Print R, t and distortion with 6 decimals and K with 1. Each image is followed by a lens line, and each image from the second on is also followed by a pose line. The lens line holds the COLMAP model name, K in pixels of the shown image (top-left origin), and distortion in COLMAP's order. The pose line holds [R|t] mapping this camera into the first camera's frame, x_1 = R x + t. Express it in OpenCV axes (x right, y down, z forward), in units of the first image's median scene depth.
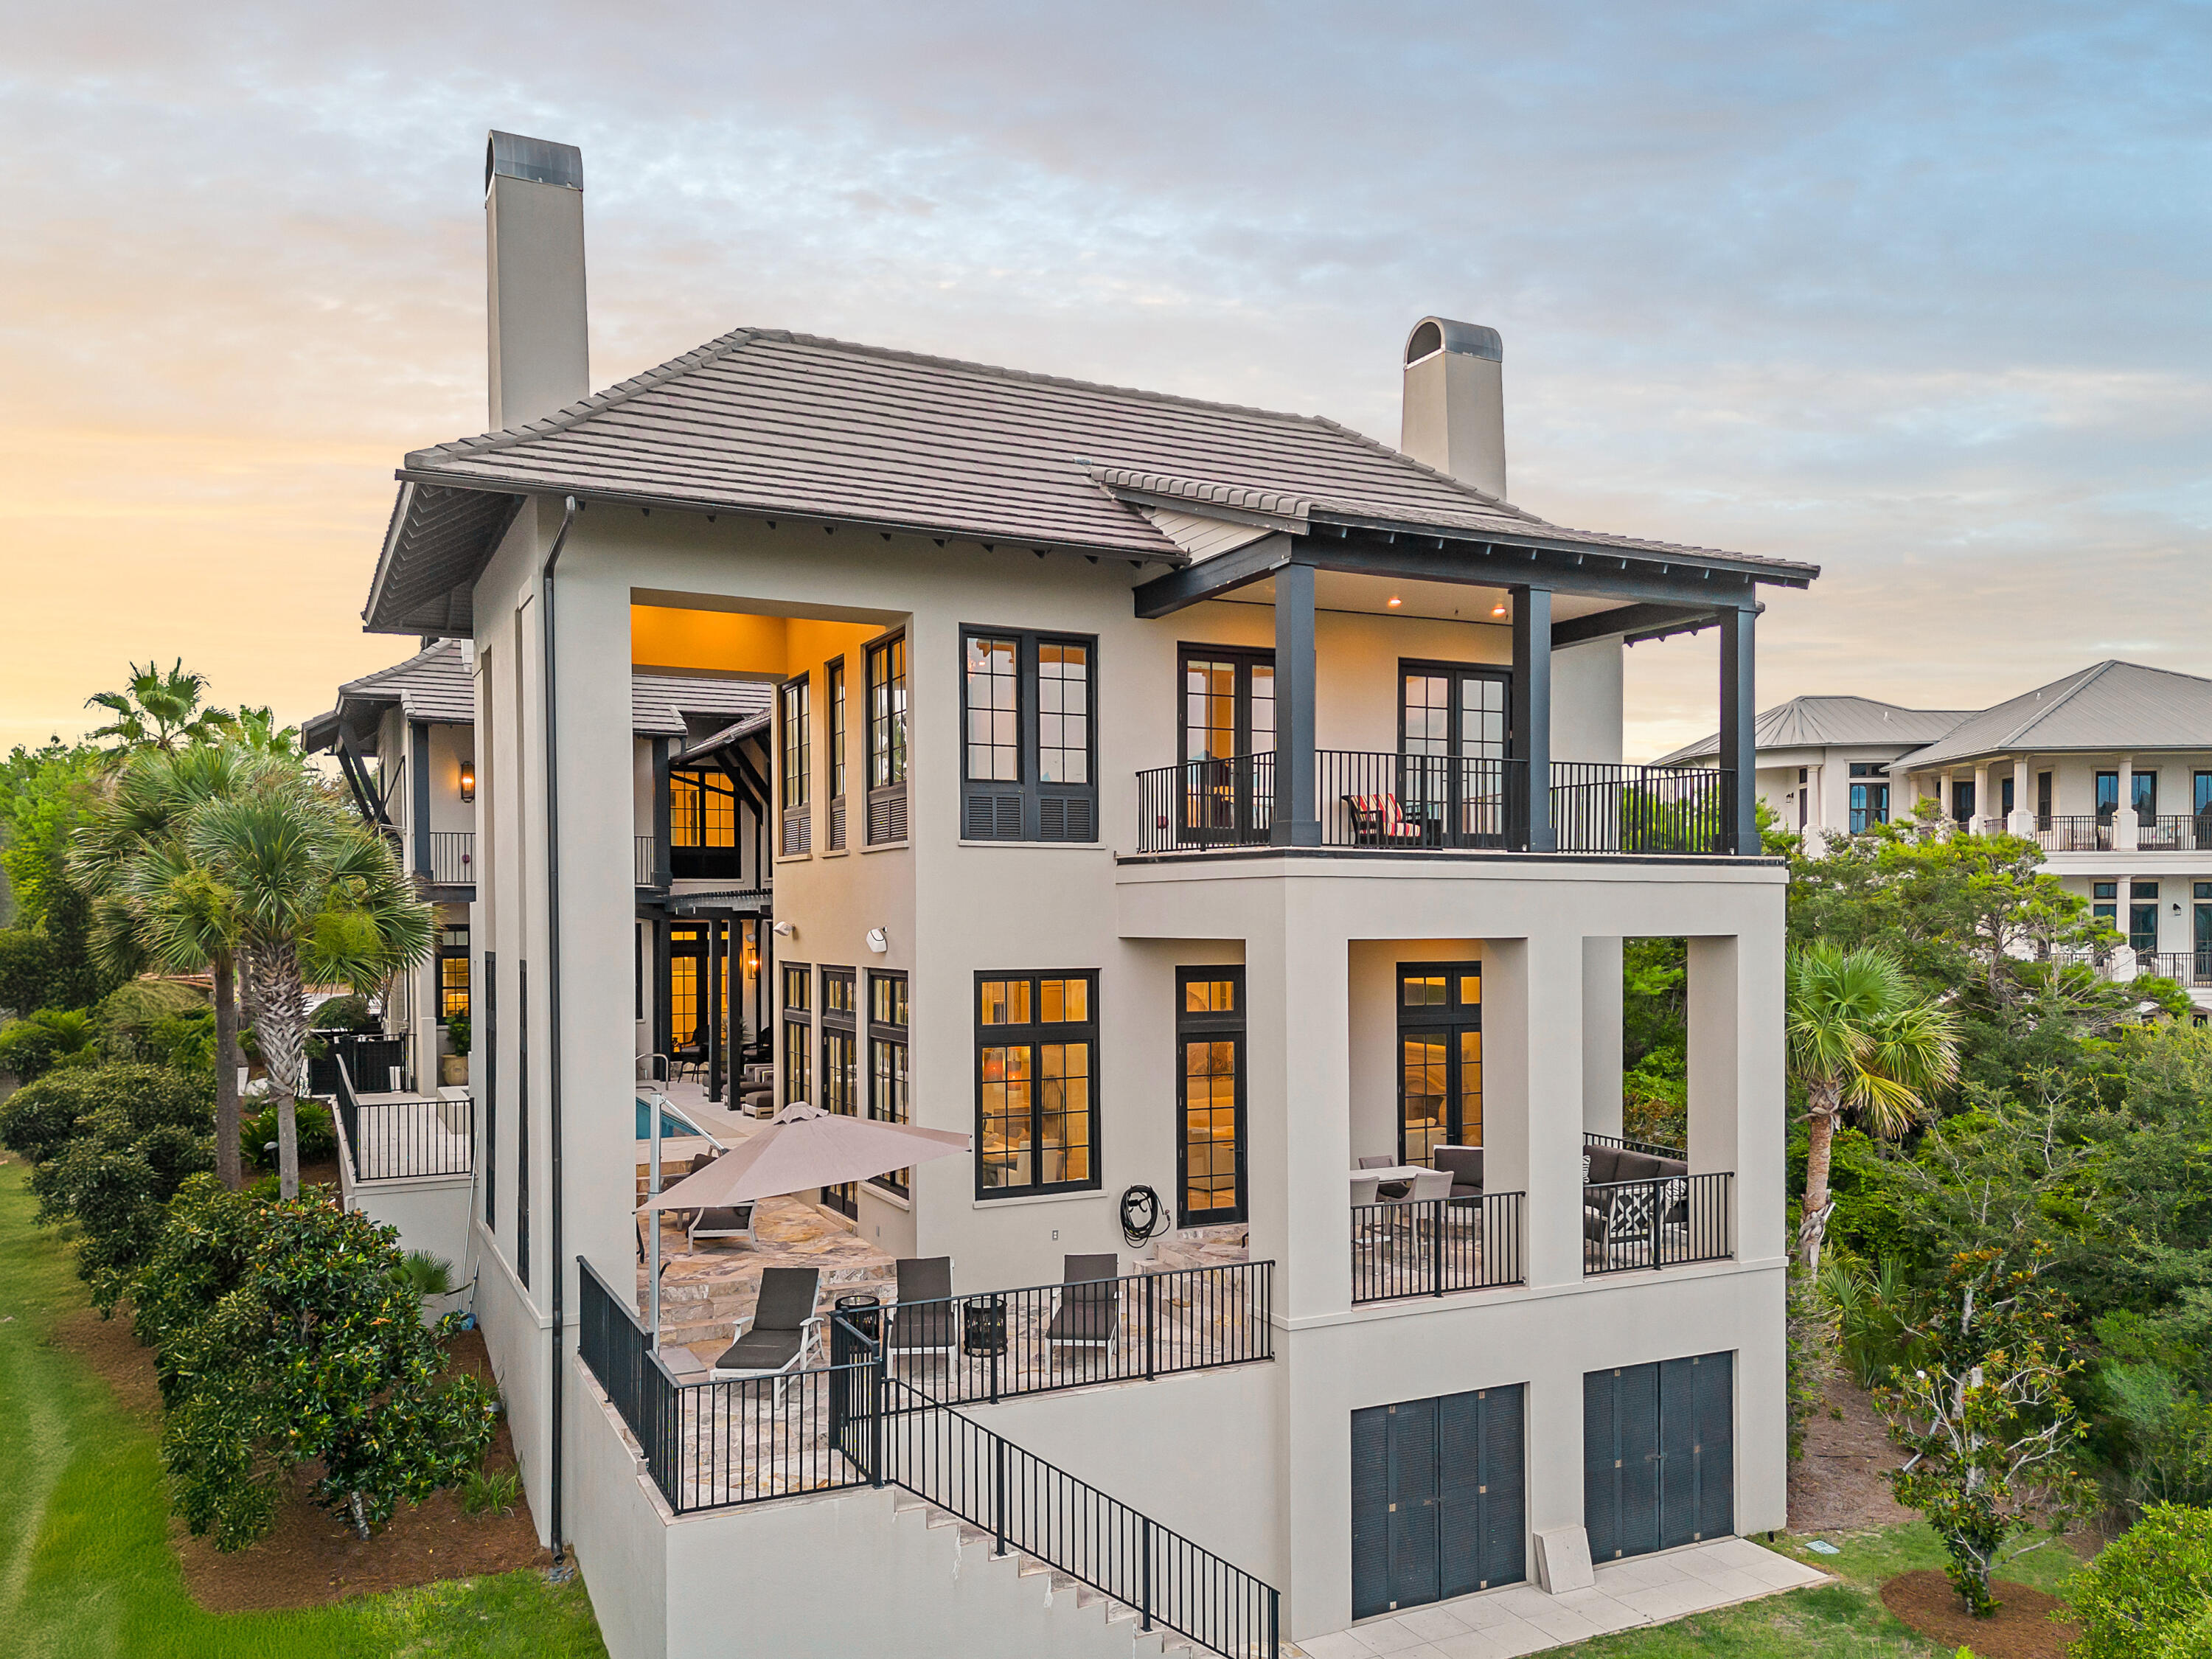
lens RADIAL K [[1611.0, 0, 1106.0], [0, 1611.0, 829.5], [0, 0, 1]] dist [0.123674, -0.183794]
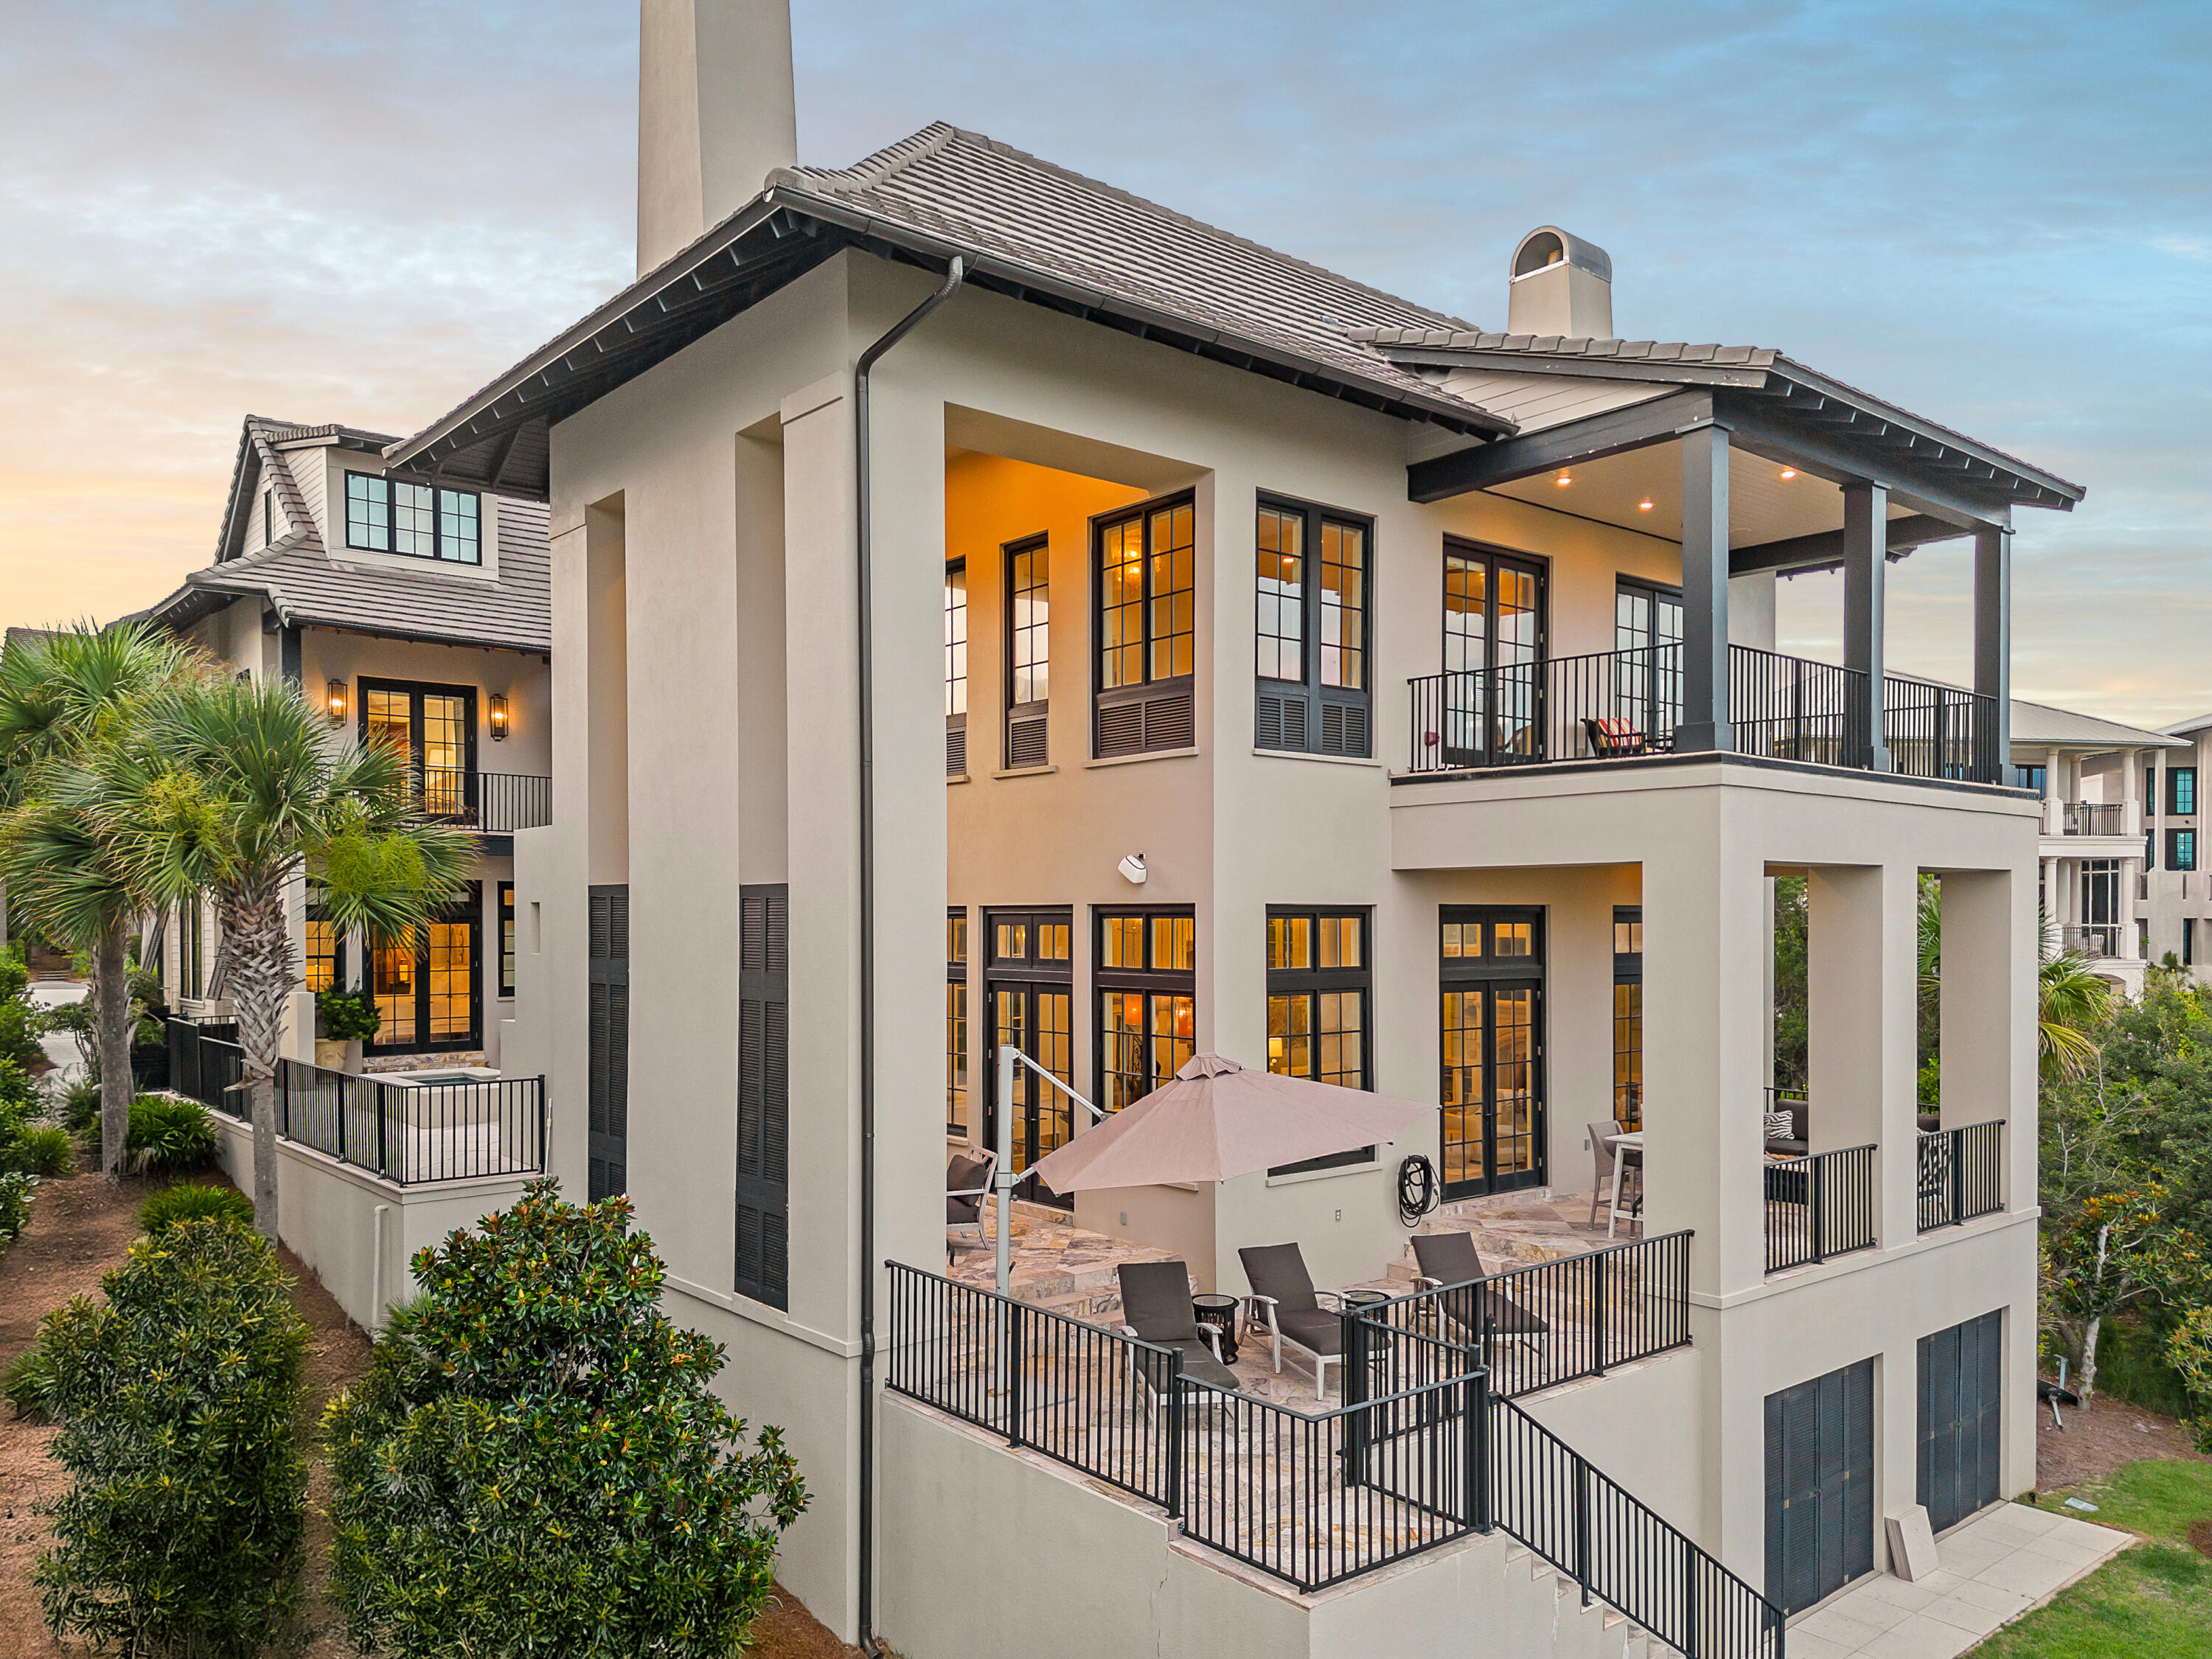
lens RADIAL K [[1595.8, 0, 1106.0], [0, 1595.8, 829.5], [0, 0, 1]] dist [0.081090, -0.078694]
pose [[0.971522, 0.013148, 0.236584, -0.346310], [-0.013157, 0.999912, -0.001541, 0.049245], [-0.236583, -0.001616, 0.971610, 0.206284]]
